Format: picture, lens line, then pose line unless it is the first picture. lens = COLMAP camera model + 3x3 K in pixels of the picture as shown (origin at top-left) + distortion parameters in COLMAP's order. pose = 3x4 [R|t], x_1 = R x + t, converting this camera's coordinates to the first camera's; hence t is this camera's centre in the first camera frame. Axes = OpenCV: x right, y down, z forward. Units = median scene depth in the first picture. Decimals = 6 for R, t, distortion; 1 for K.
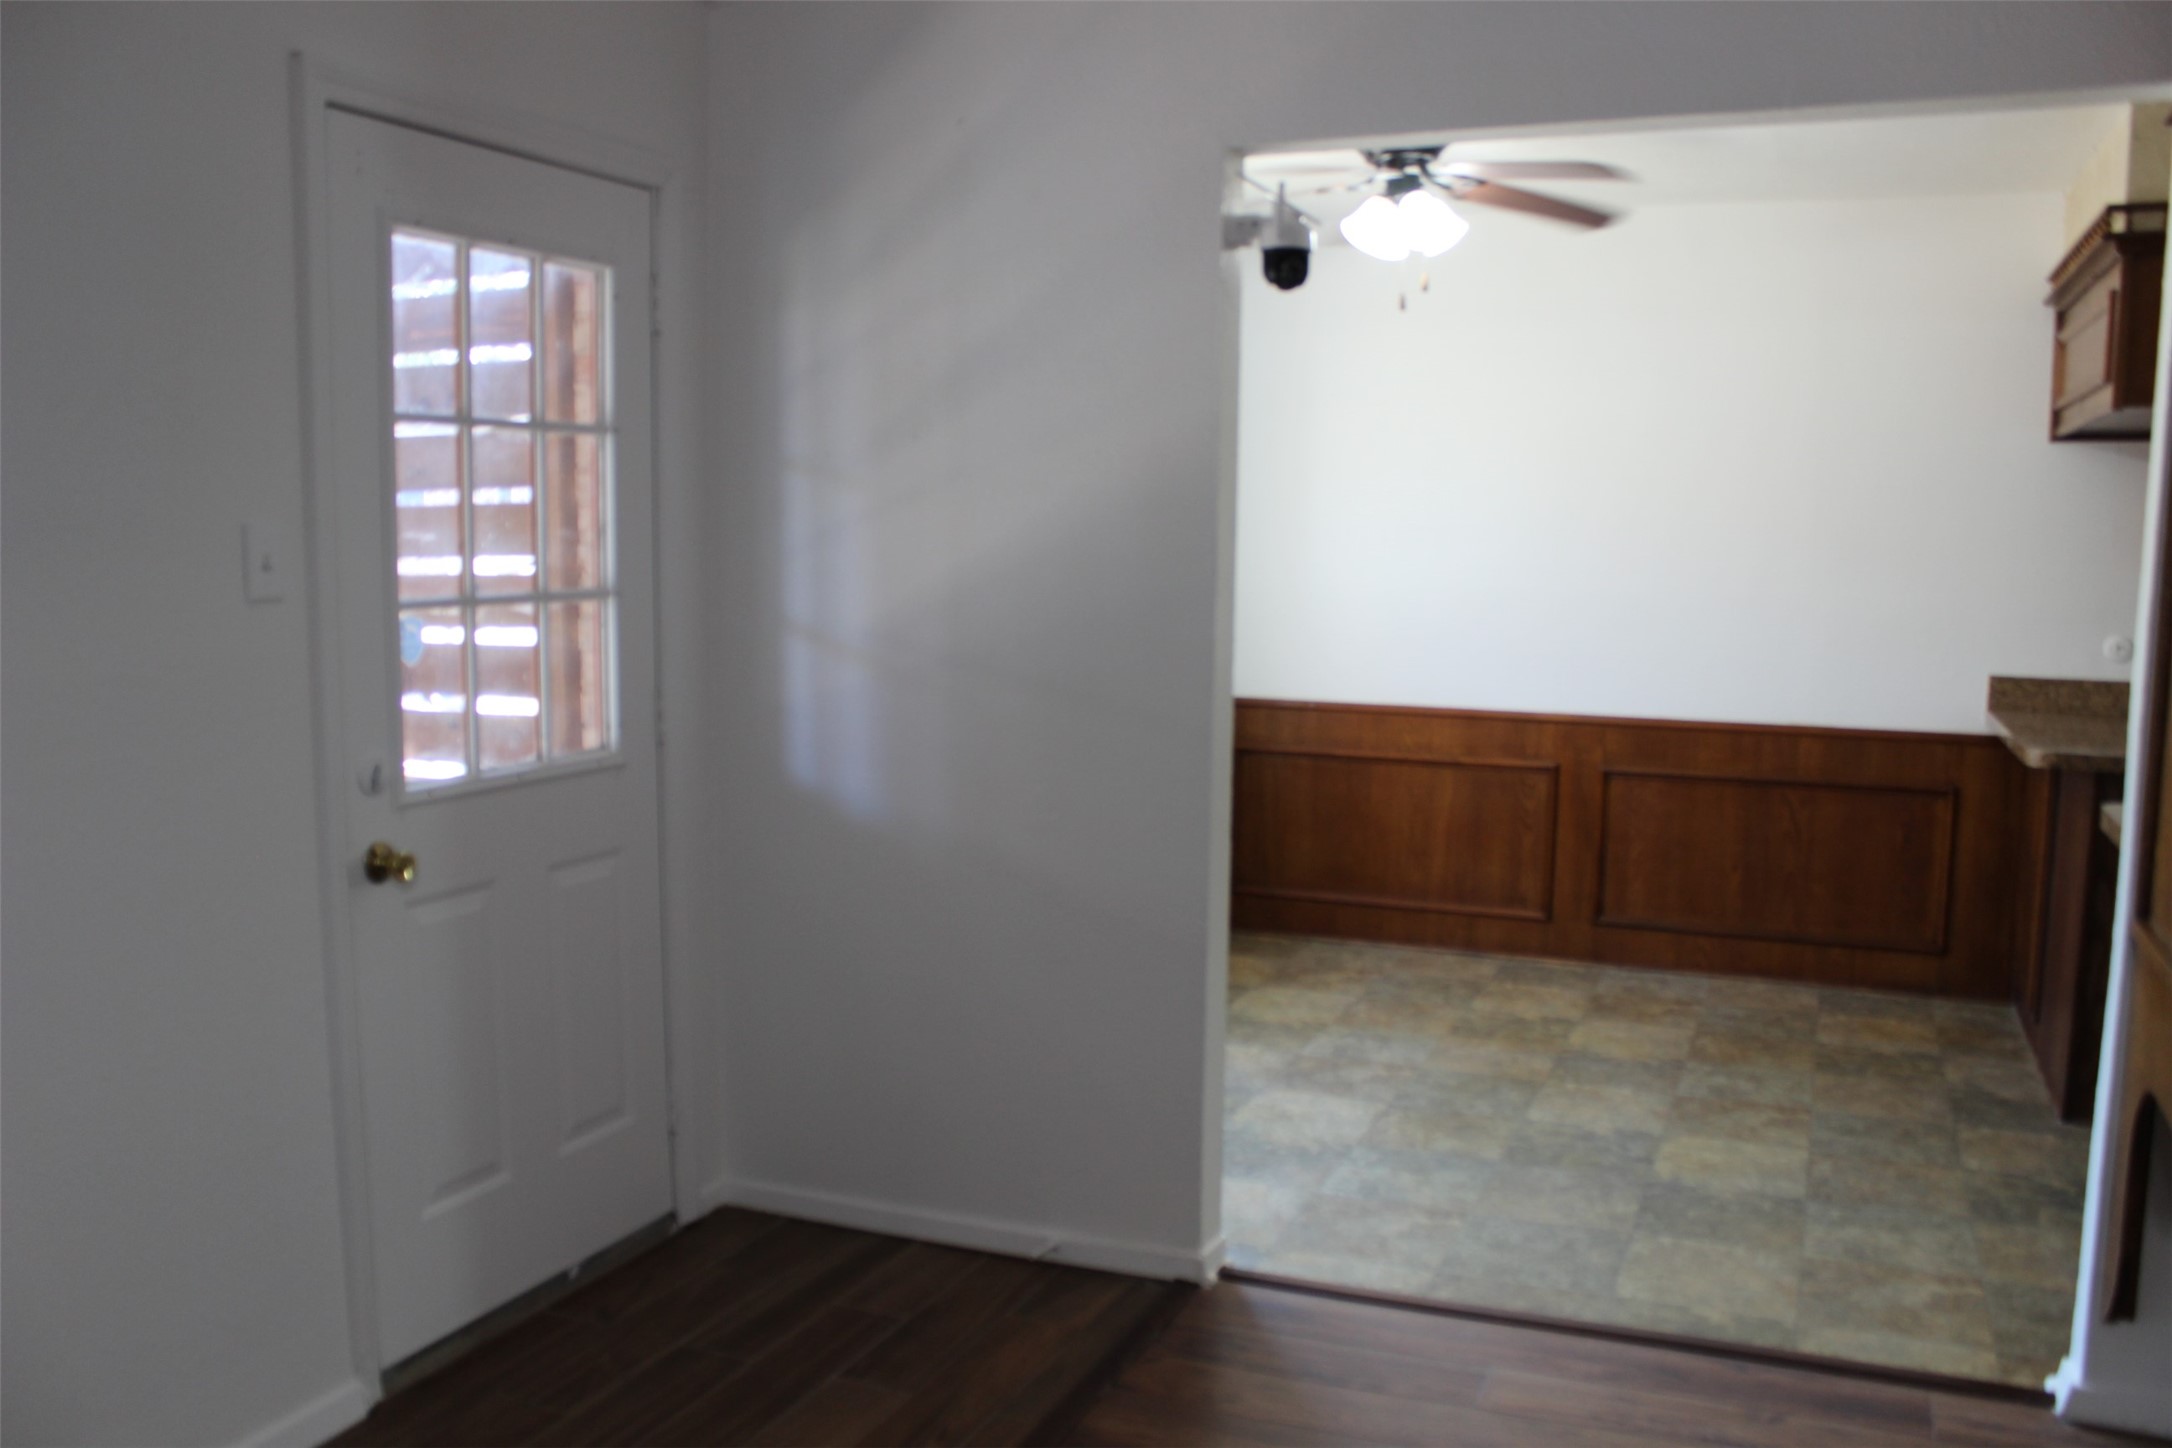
lens RADIAL K [[1805.3, 0, 1089.9], [0, 1805.3, 749.4], [0, 0, 1]] dist [-0.165533, 0.145108]
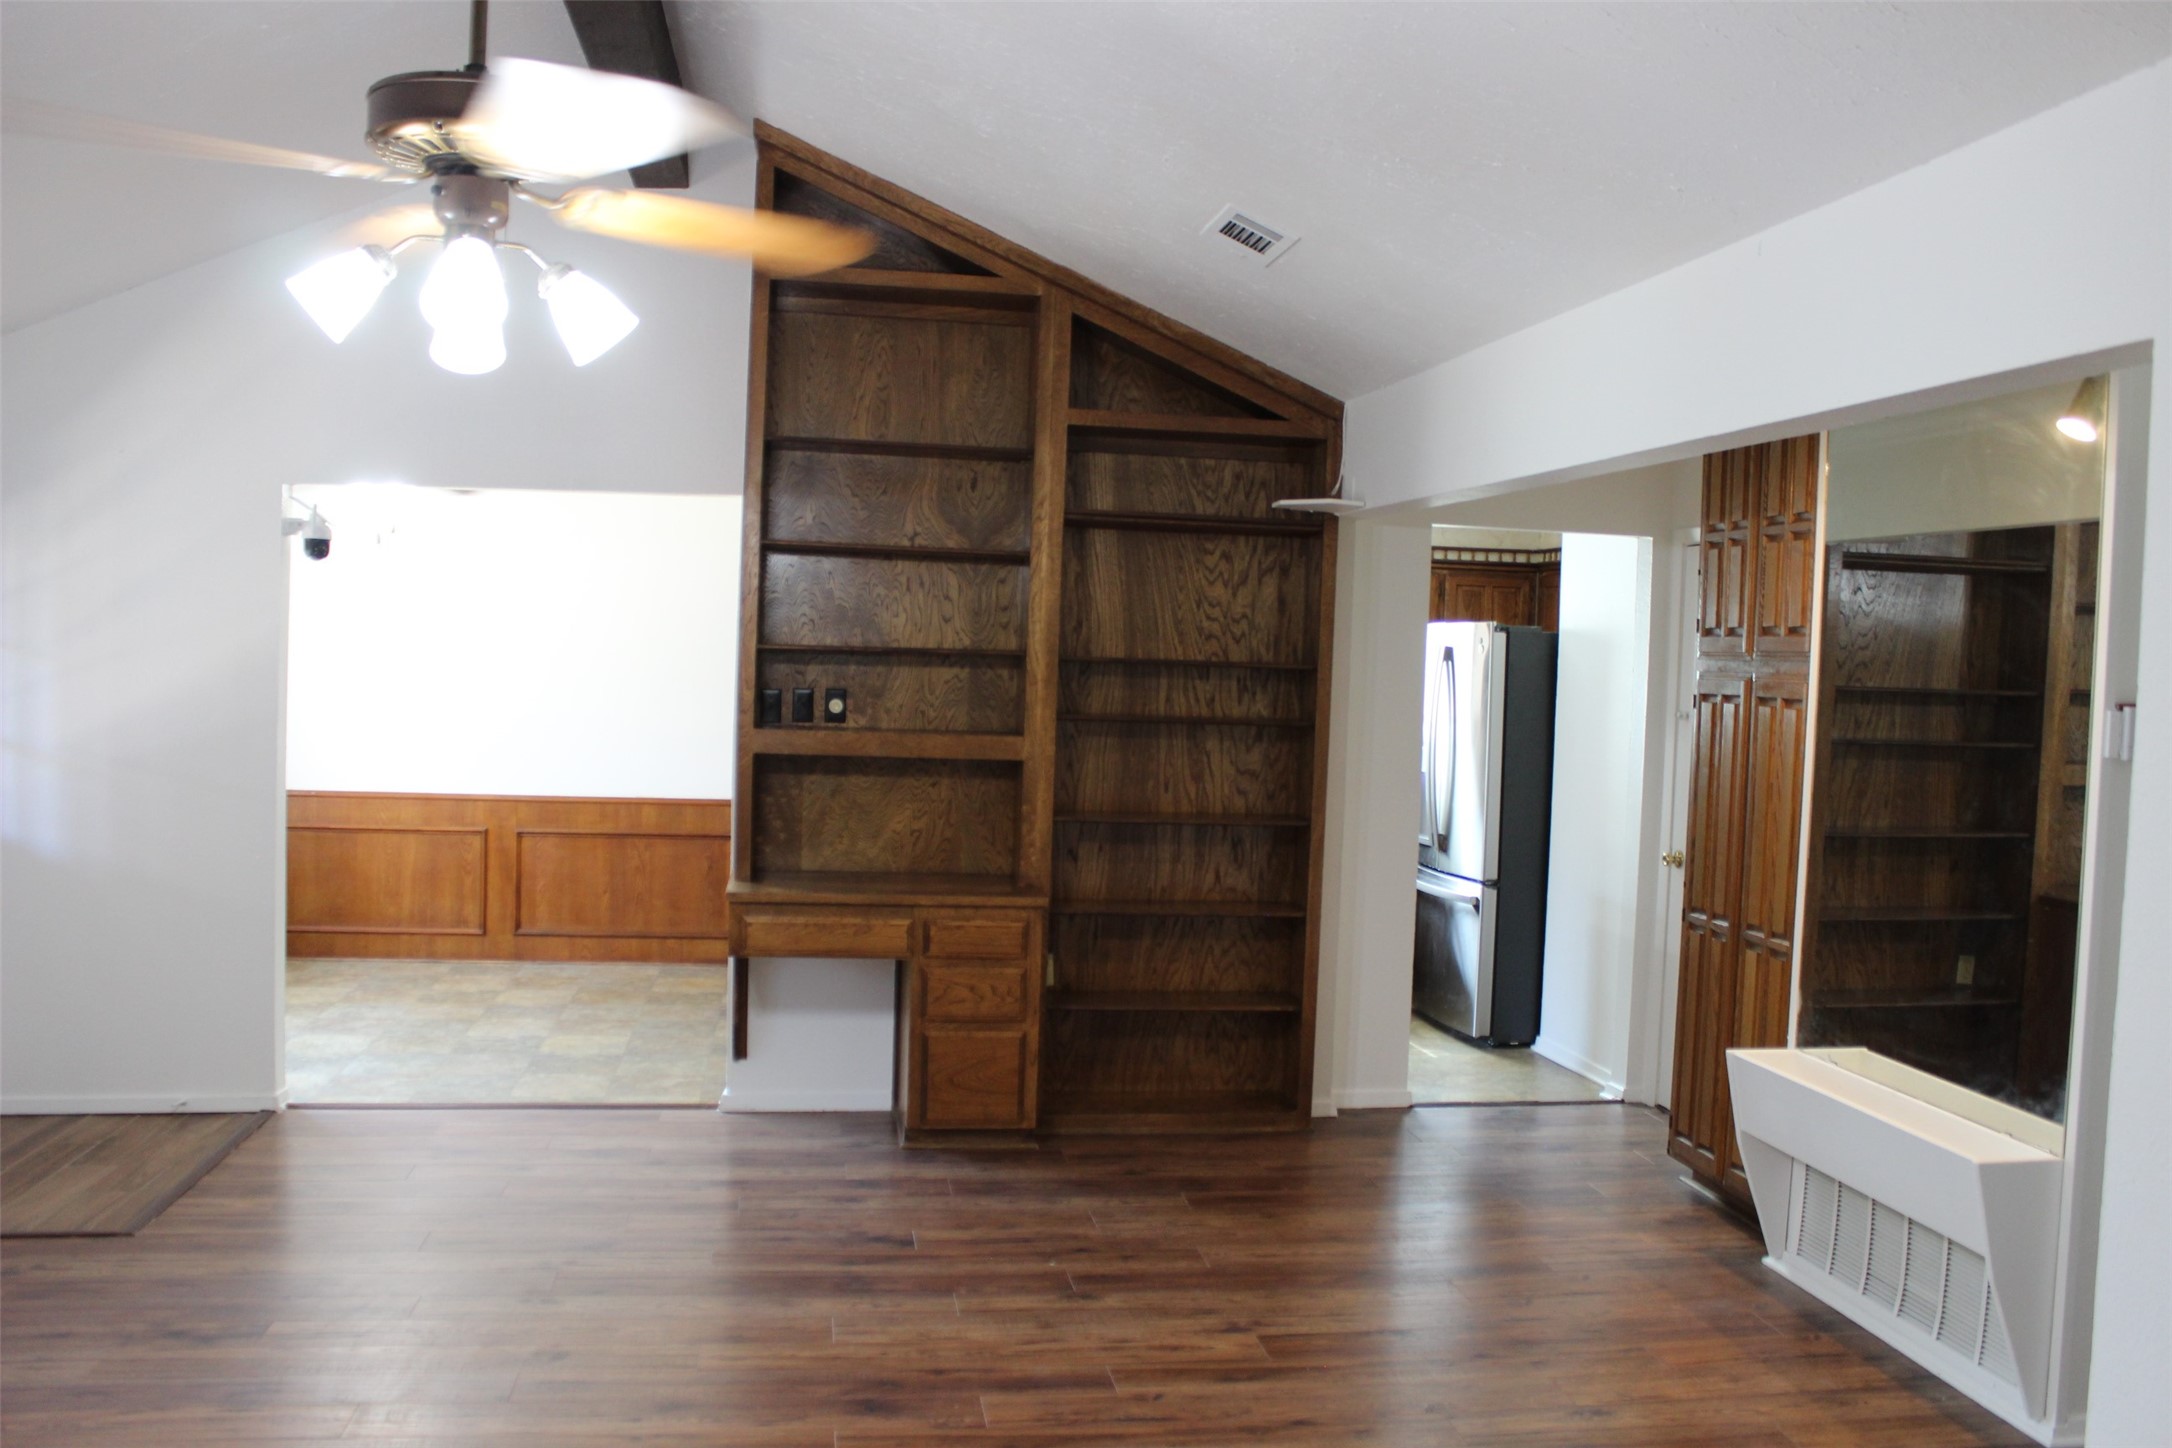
lens RADIAL K [[1805.3, 0, 1089.9], [0, 1805.3, 749.4], [0, 0, 1]] dist [-0.165533, 0.145108]
pose [[0.847474, -0.007872, 0.530778, -0.113109], [0.038434, 0.998176, -0.046562, 0.035226], [-0.529444, 0.059860, 0.846231, -0.609080]]
